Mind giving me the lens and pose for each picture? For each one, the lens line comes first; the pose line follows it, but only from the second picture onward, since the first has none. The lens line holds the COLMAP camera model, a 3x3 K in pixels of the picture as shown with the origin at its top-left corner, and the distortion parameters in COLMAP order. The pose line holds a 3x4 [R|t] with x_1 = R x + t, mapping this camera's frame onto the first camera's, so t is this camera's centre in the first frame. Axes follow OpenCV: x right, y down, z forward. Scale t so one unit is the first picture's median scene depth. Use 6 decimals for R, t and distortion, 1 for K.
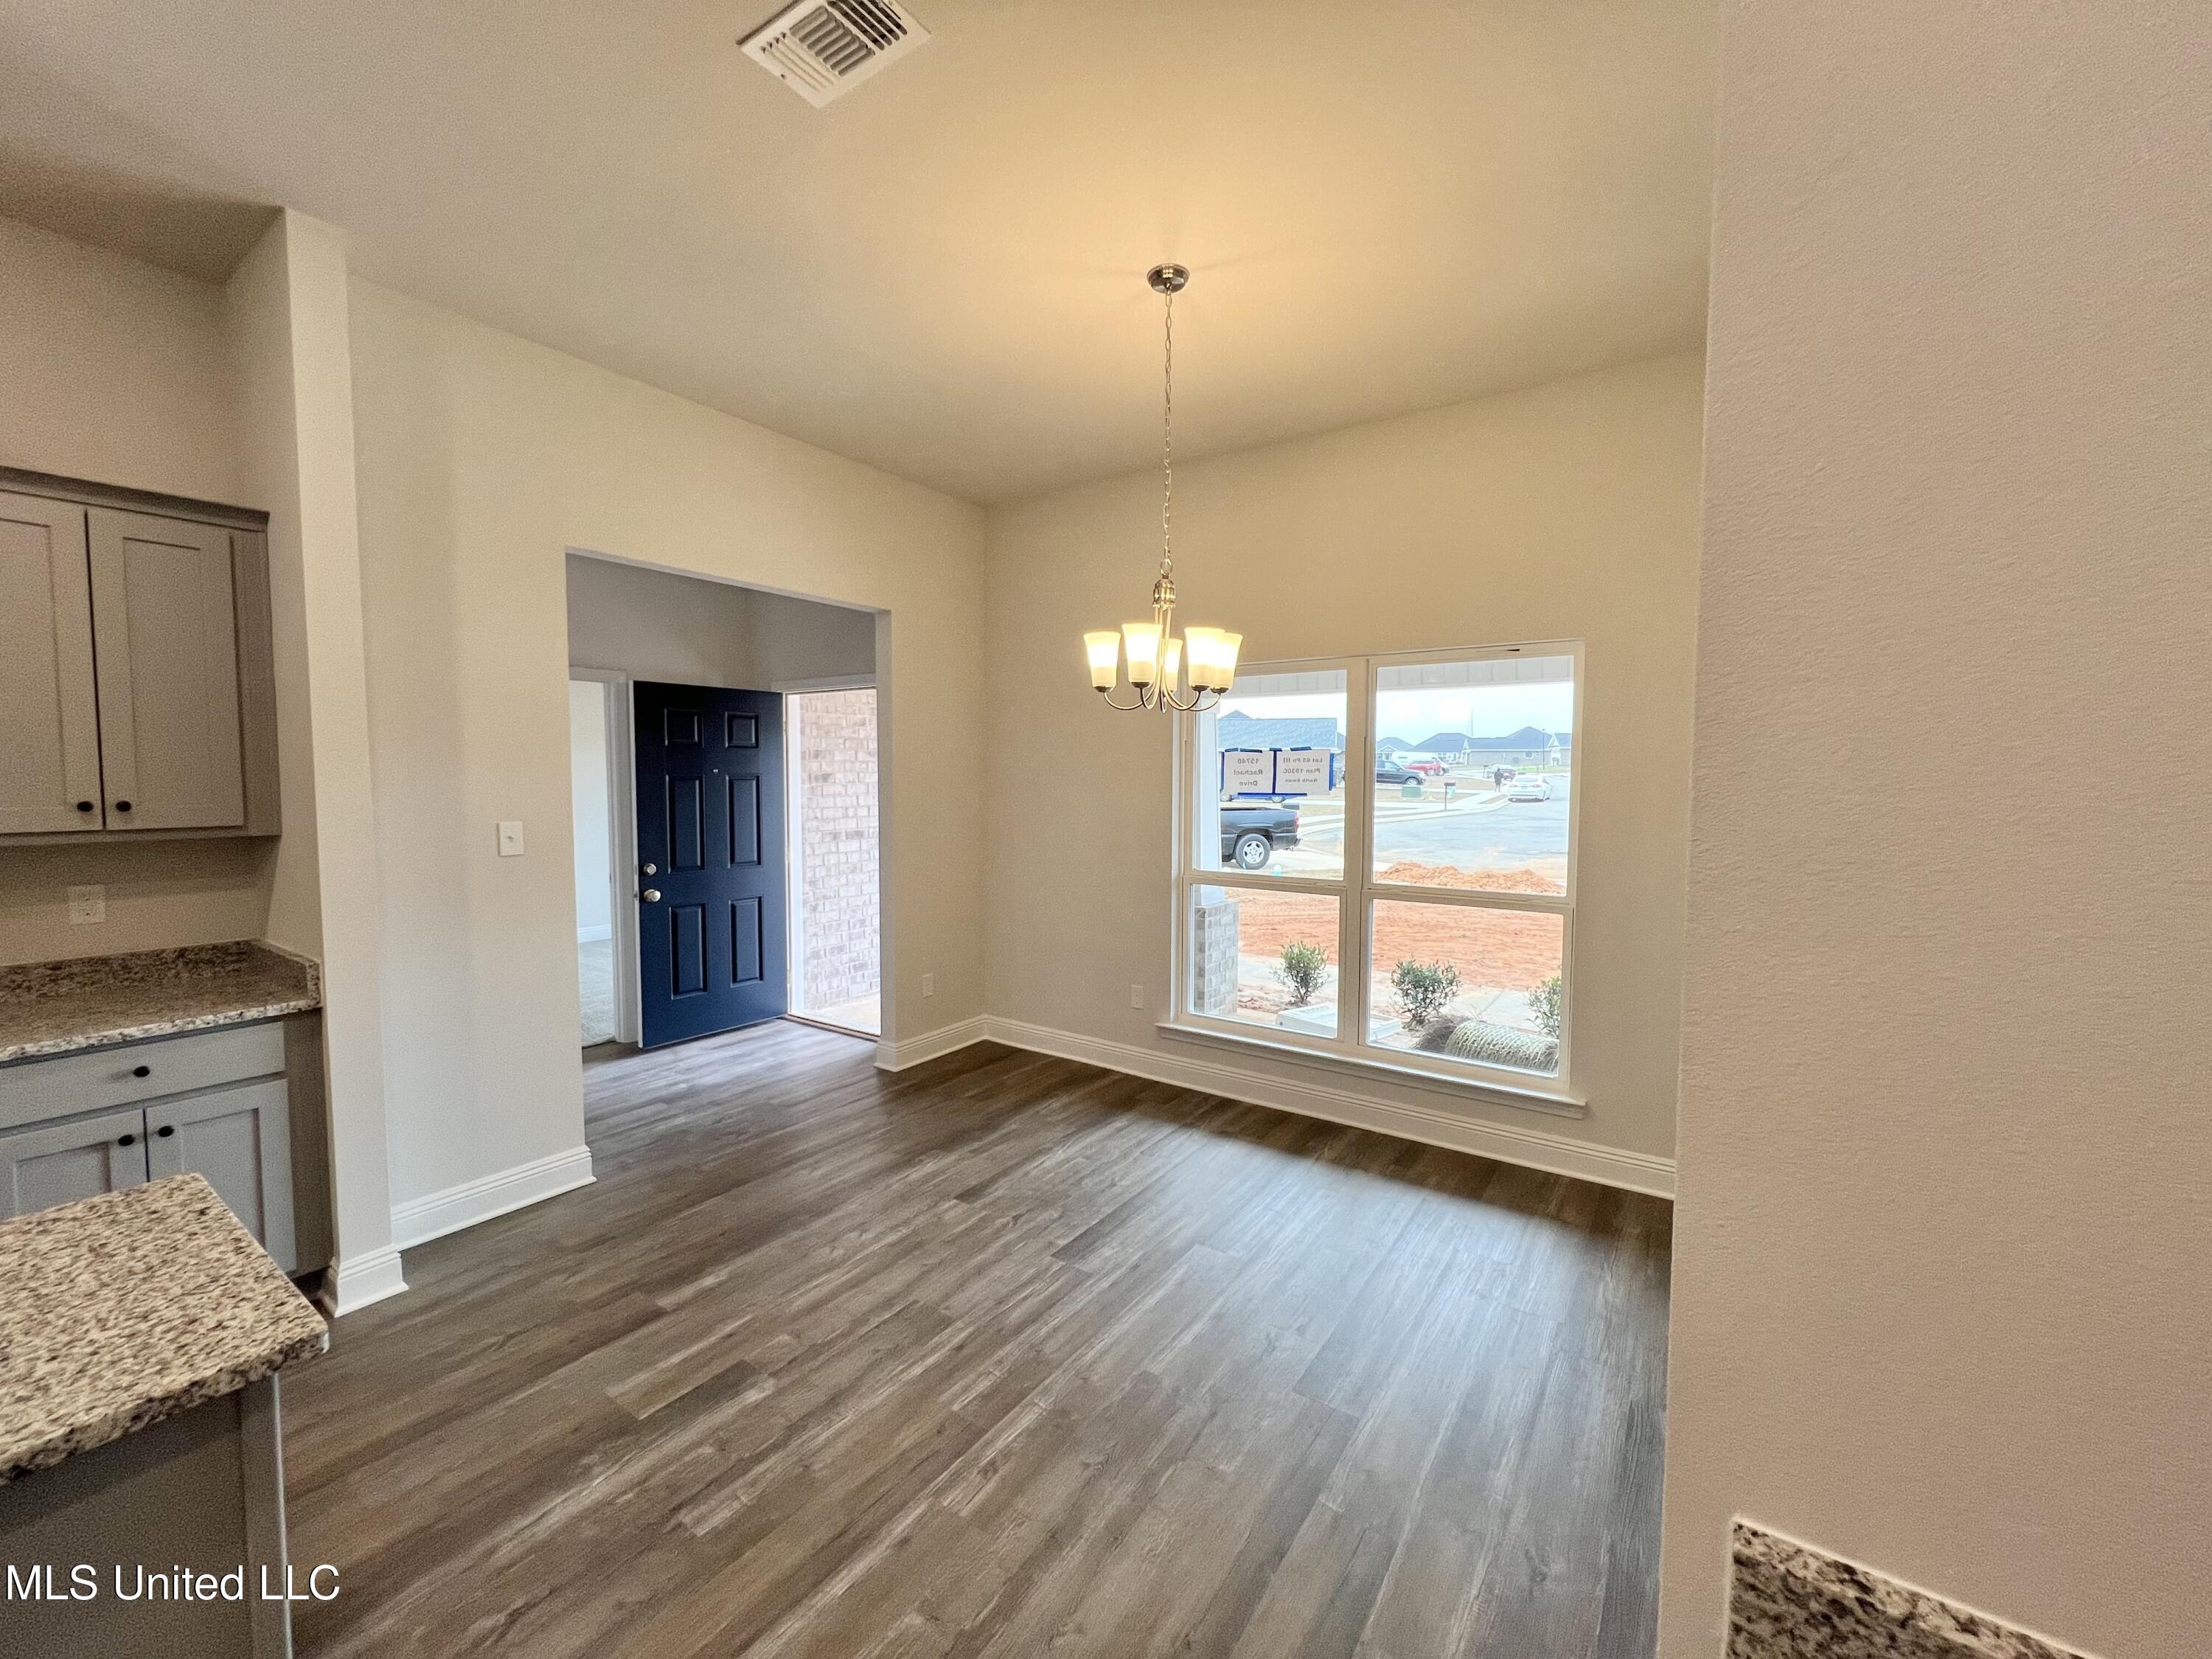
lens RADIAL K [[884.7, 0, 1106.3], [0, 884.7, 824.8], [0, 0, 1]] dist [-0.002724, 0.000269]
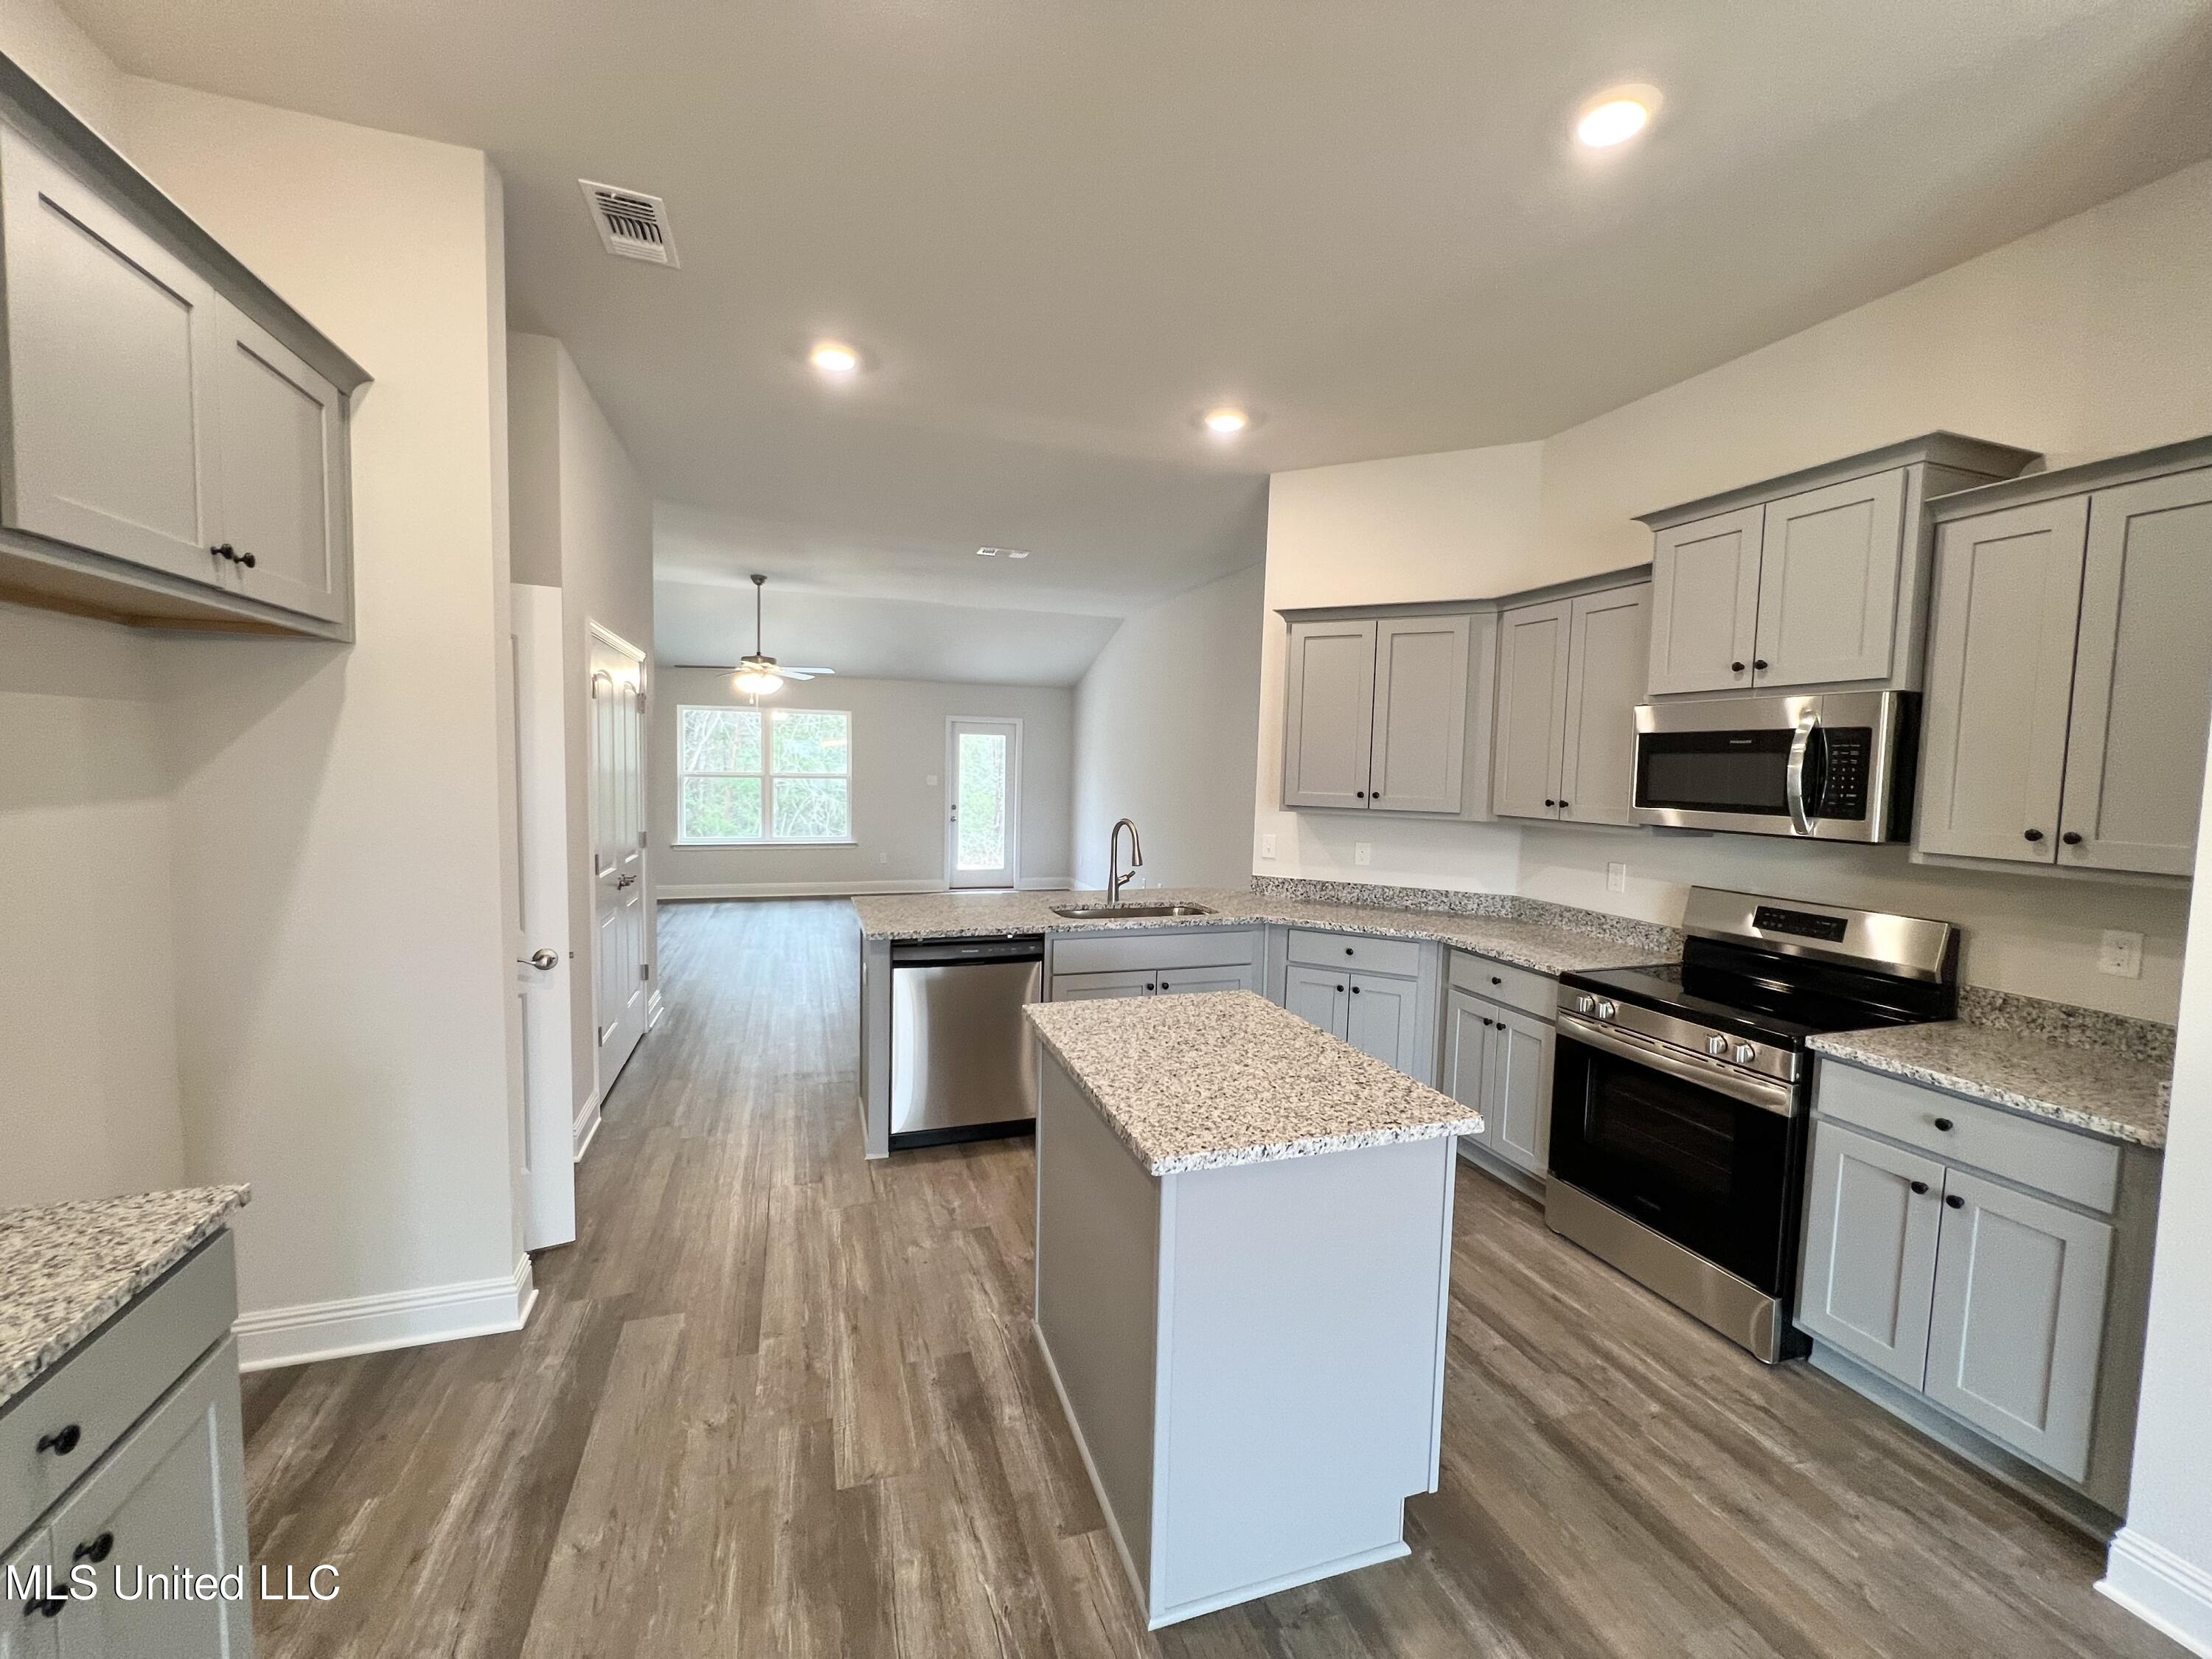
lens RADIAL K [[884.7, 0, 1102.5], [0, 884.7, 822.3], [0, 0, 1]] dist [-0.002724, 0.000269]
pose [[-0.597338, 0.032852, -0.801317, 0.132993], [-0.076438, 0.992280, 0.097661, -0.048179], [0.798339, 0.119588, -0.590215, 0.750499]]
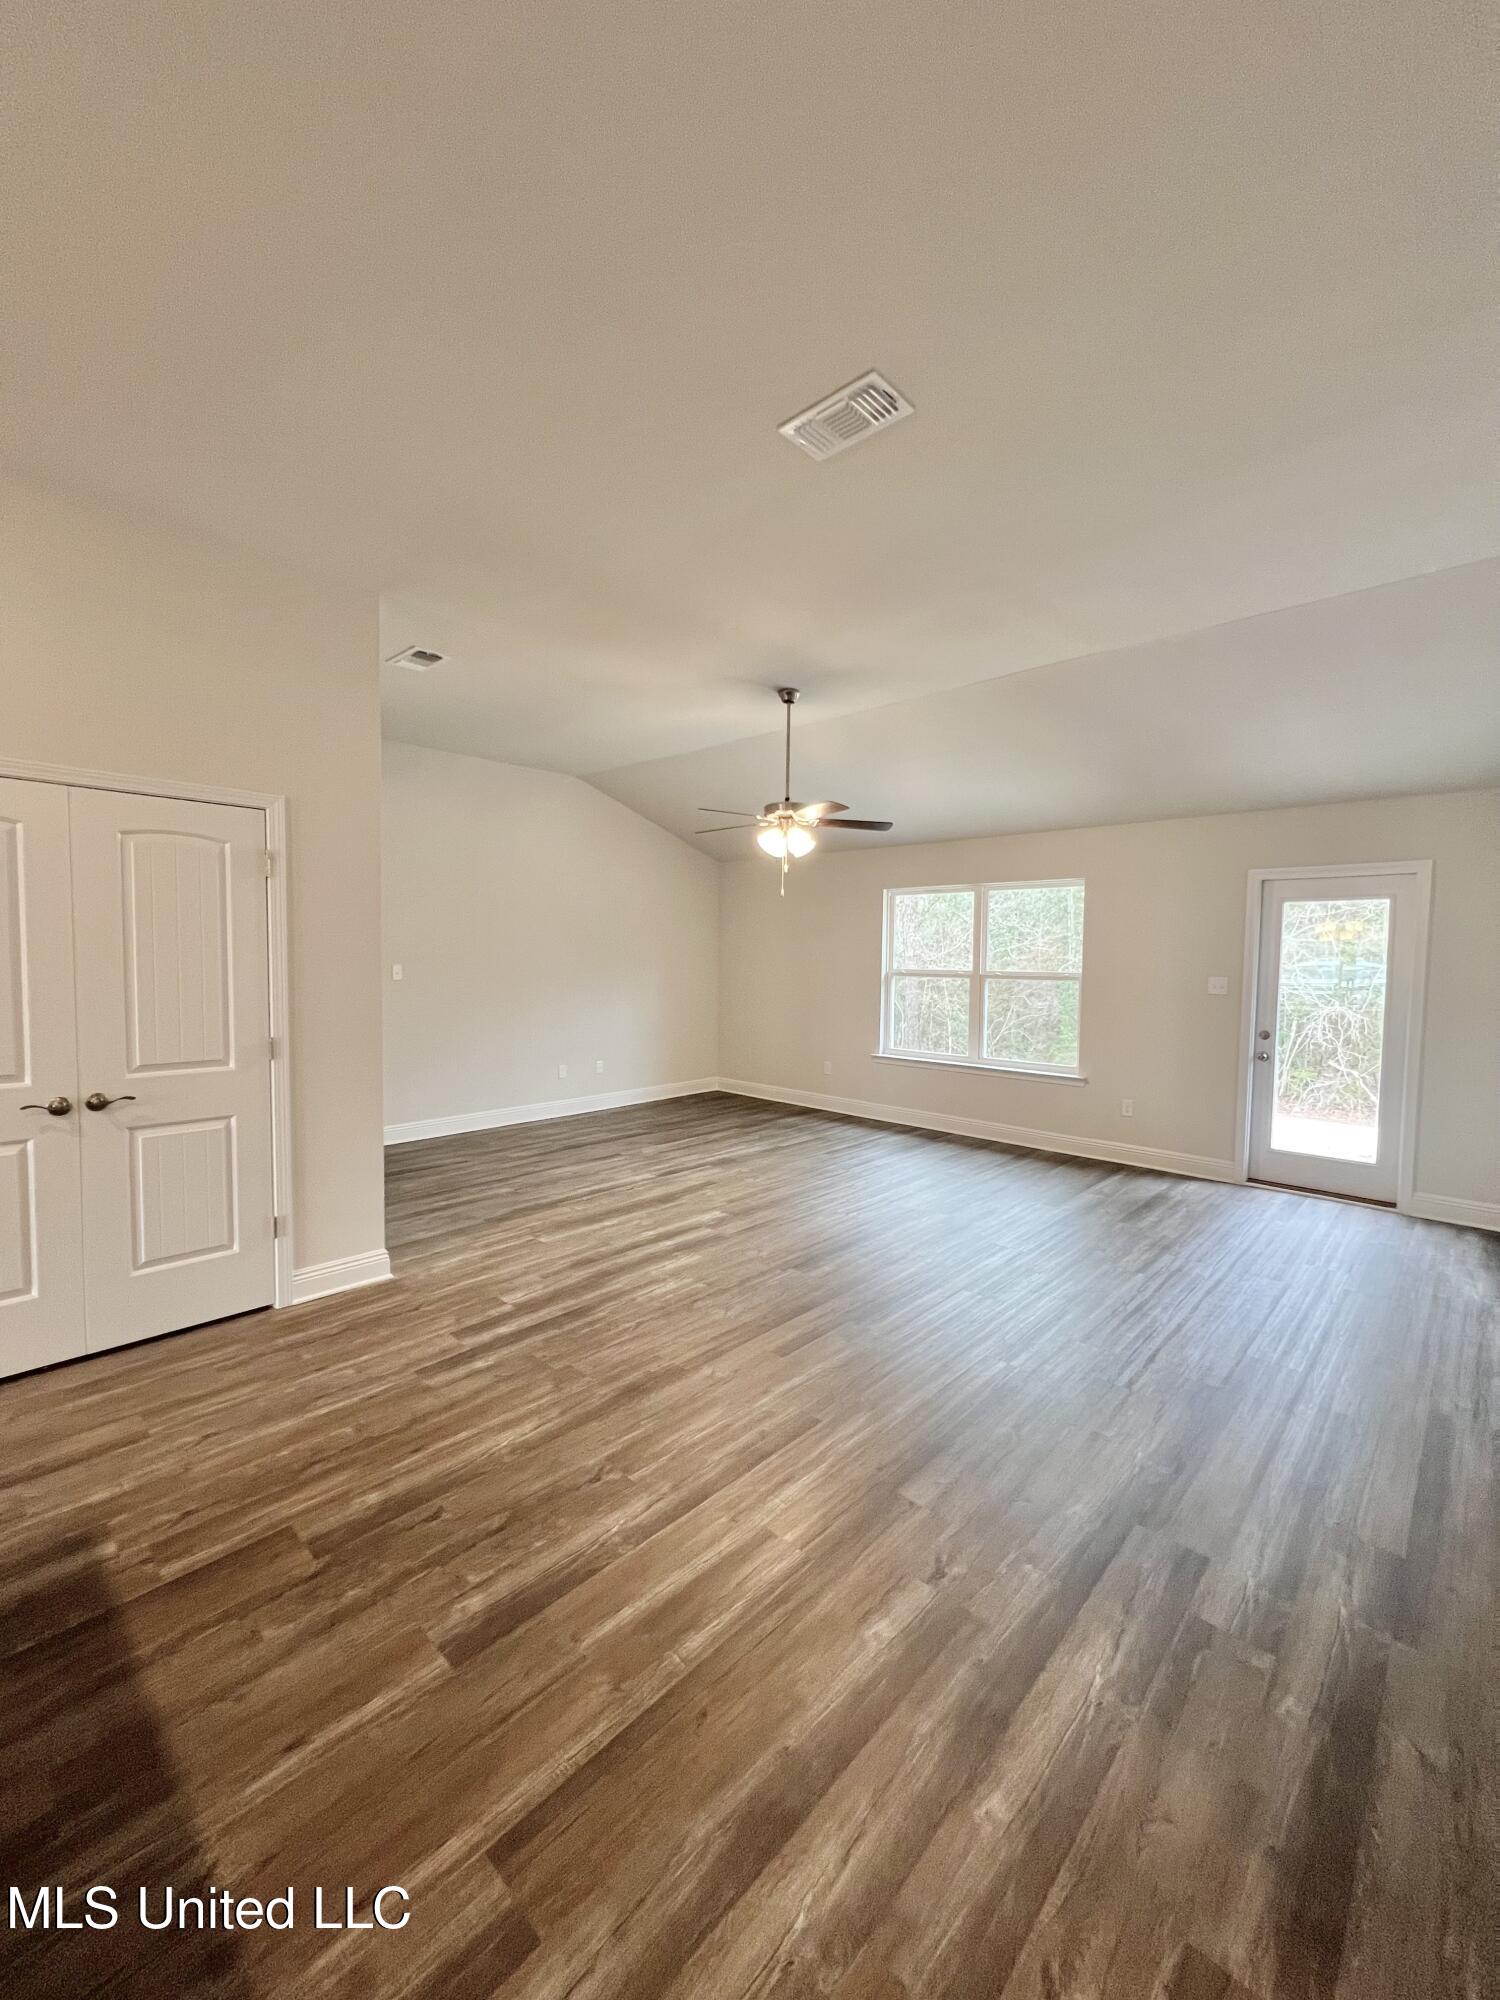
lens RADIAL K [[799.9, 0, 746.1], [0, 799.9, 990.3], [0, 0, 1]] dist [-0.002724, 0.000269]
pose [[-0.986508, -0.026741, 0.161514, -1.891329], [-0.009547, 0.994288, 0.106307, 0.023095], [-0.163434, 0.103331, -0.981128, -0.081213]]
